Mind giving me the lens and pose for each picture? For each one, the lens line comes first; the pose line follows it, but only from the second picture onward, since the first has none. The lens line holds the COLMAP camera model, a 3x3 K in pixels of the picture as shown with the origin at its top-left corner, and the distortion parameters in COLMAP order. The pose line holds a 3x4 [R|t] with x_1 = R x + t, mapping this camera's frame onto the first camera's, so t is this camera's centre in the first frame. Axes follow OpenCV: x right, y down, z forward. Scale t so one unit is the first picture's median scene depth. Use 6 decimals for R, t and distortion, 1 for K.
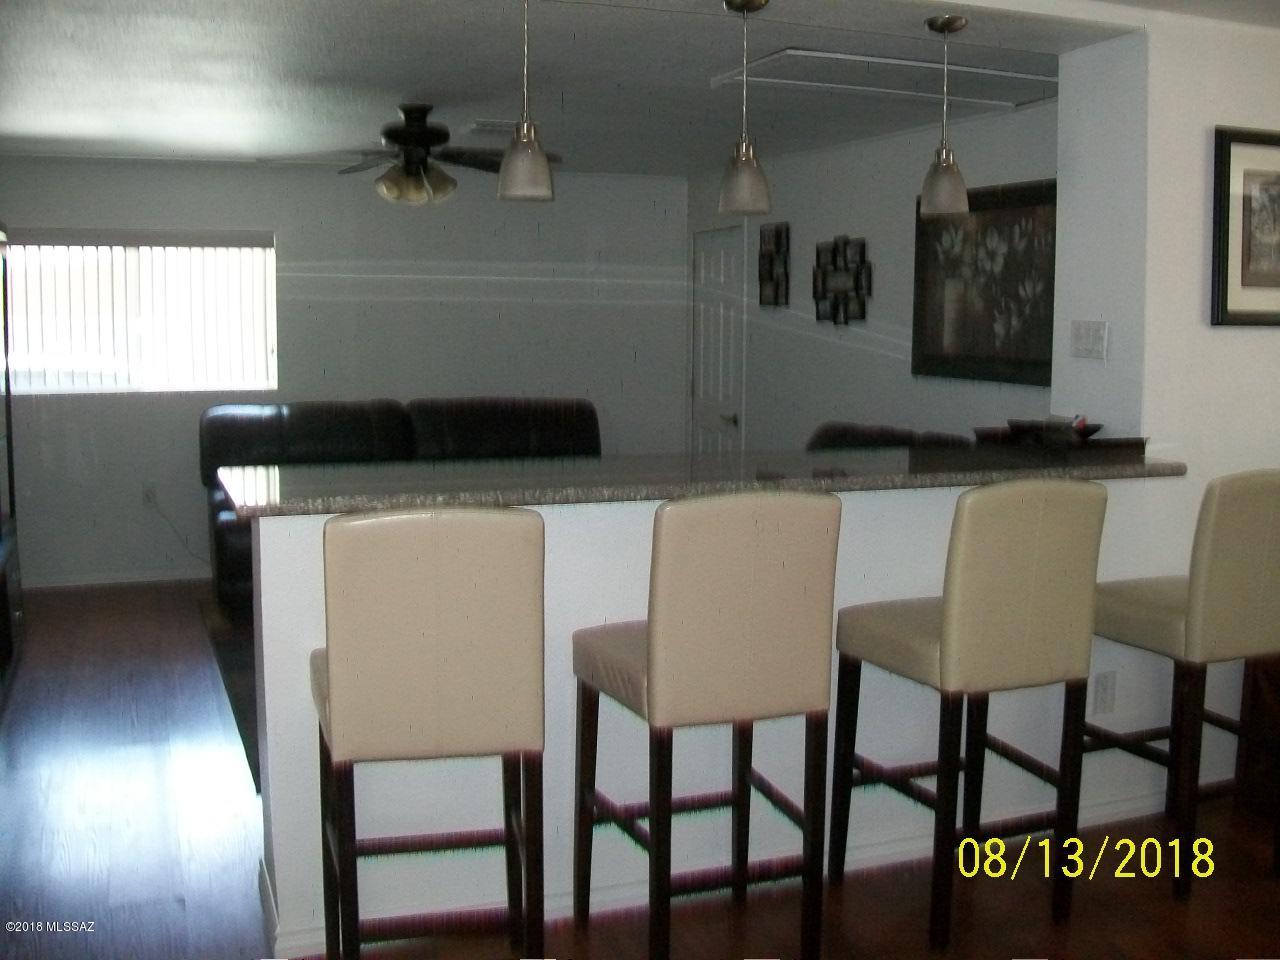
lens RADIAL K [[1325.2, 0, 640.0], [0, 1325.2, 480.0], [0, 0, 1]] dist [-0.176243, 0.118525]
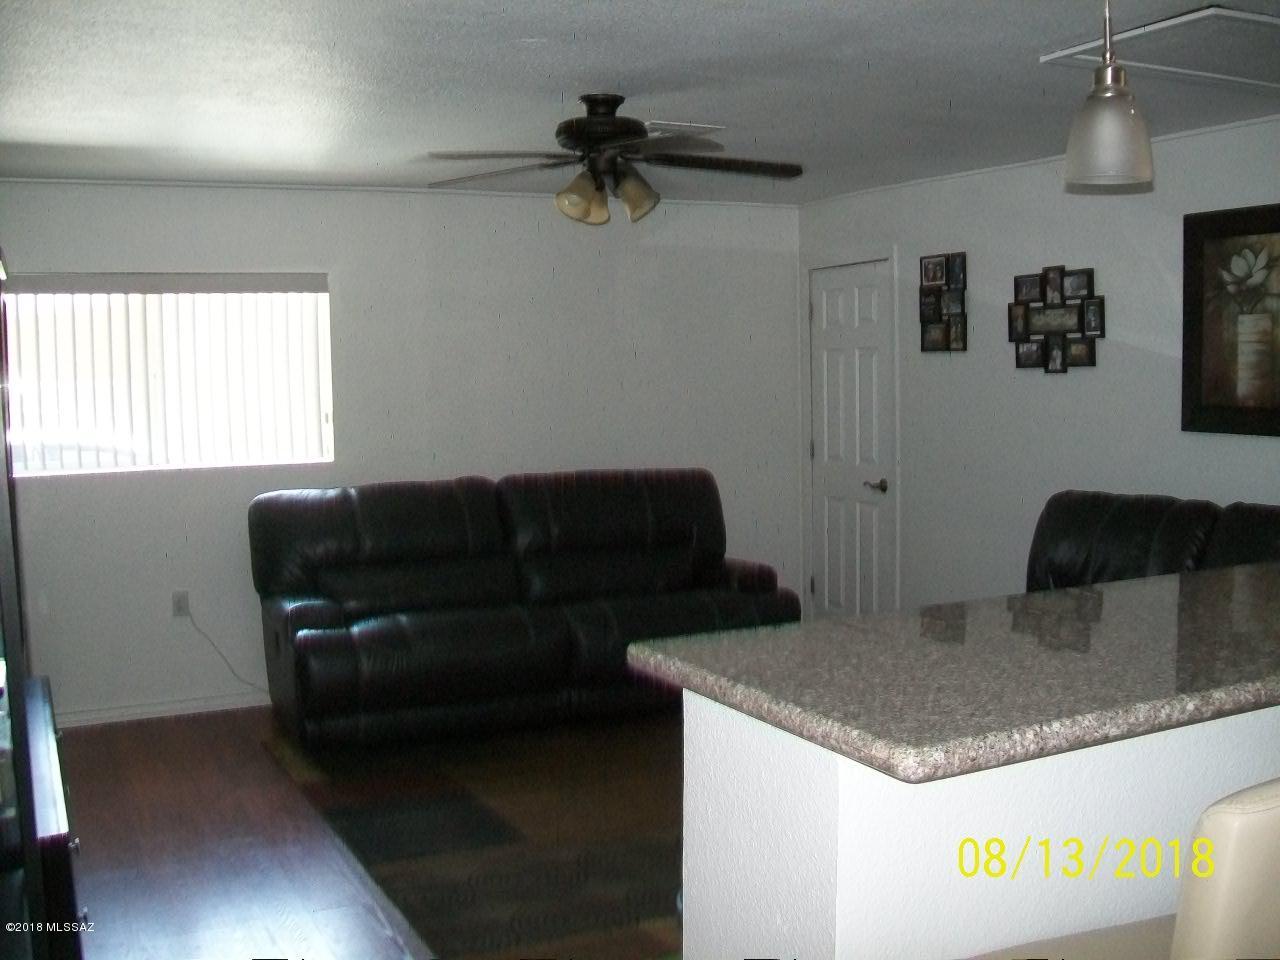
lens RADIAL K [[1325.2, 0, 640.0], [0, 1325.2, 480.0], [0, 0, 1]] dist [-0.176243, 0.118525]
pose [[0.997690, -0.026816, 0.062413, -0.163358], [0.029271, 0.998820, -0.038756, -0.025710], [-0.061300, 0.040493, 0.997298, 0.196996]]
